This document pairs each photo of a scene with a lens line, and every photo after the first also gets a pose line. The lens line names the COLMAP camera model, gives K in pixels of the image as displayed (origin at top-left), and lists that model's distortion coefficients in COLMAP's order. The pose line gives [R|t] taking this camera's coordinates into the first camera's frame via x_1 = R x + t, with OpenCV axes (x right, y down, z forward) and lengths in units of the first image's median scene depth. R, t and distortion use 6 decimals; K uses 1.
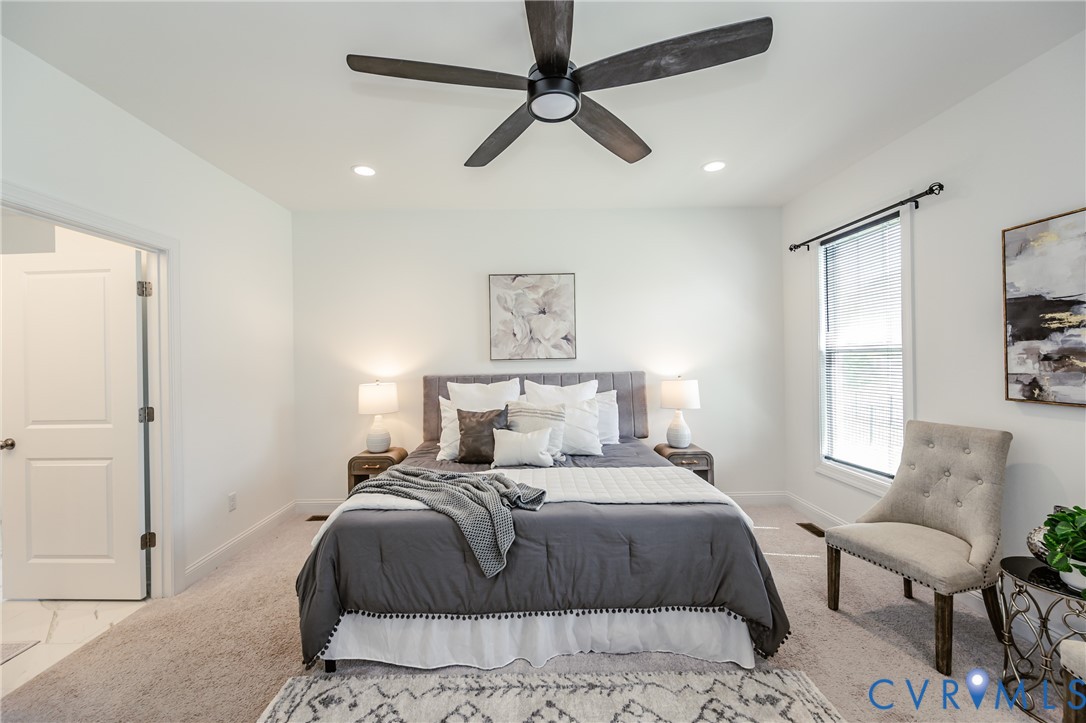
lens RADIAL K [[436.4, 0, 542.5], [0, 436.4, 355.5], [0, 0, 1]] dist [0.001029, -0.000112]
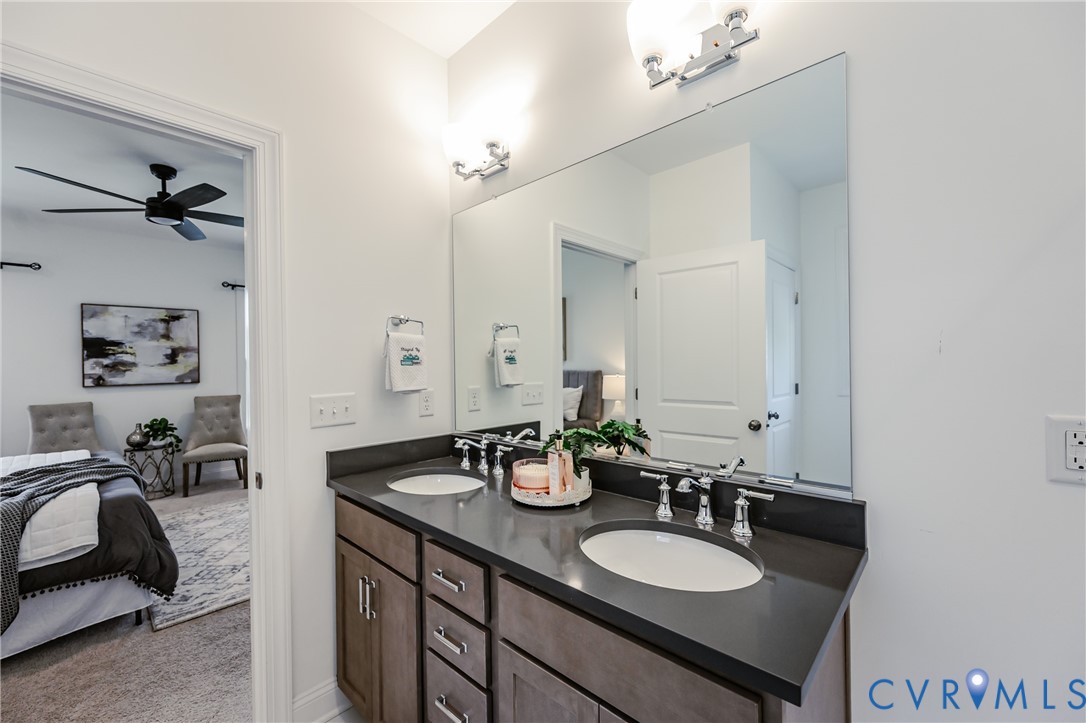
lens RADIAL K [[436.4, 0, 544.1], [0, 436.4, 362.1], [0, 0, 1]] dist [0.001029, -0.000112]
pose [[-0.723982, 0.010081, 0.689745, -1.760640], [0.012297, 0.999923, -0.001708, 0.013683], [-0.689709, 0.007245, -0.724050, 0.923765]]
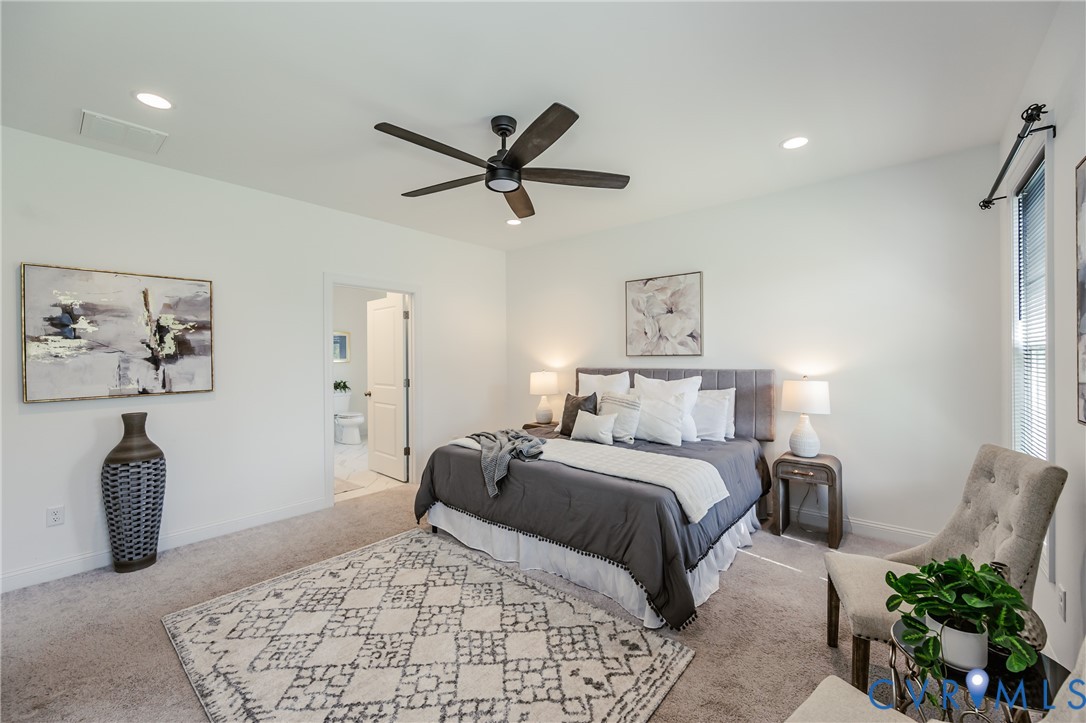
lens RADIAL K [[436.4, 0, 538.5], [0, 436.4, 354.7], [0, 0, 1]] dist [0.001029, -0.000112]
pose [[0.756716, 0.008748, -0.653686, 0.876342], [-0.003503, 0.999950, 0.009327, -0.004746], [0.653735, -0.004768, 0.756709, -0.040845]]
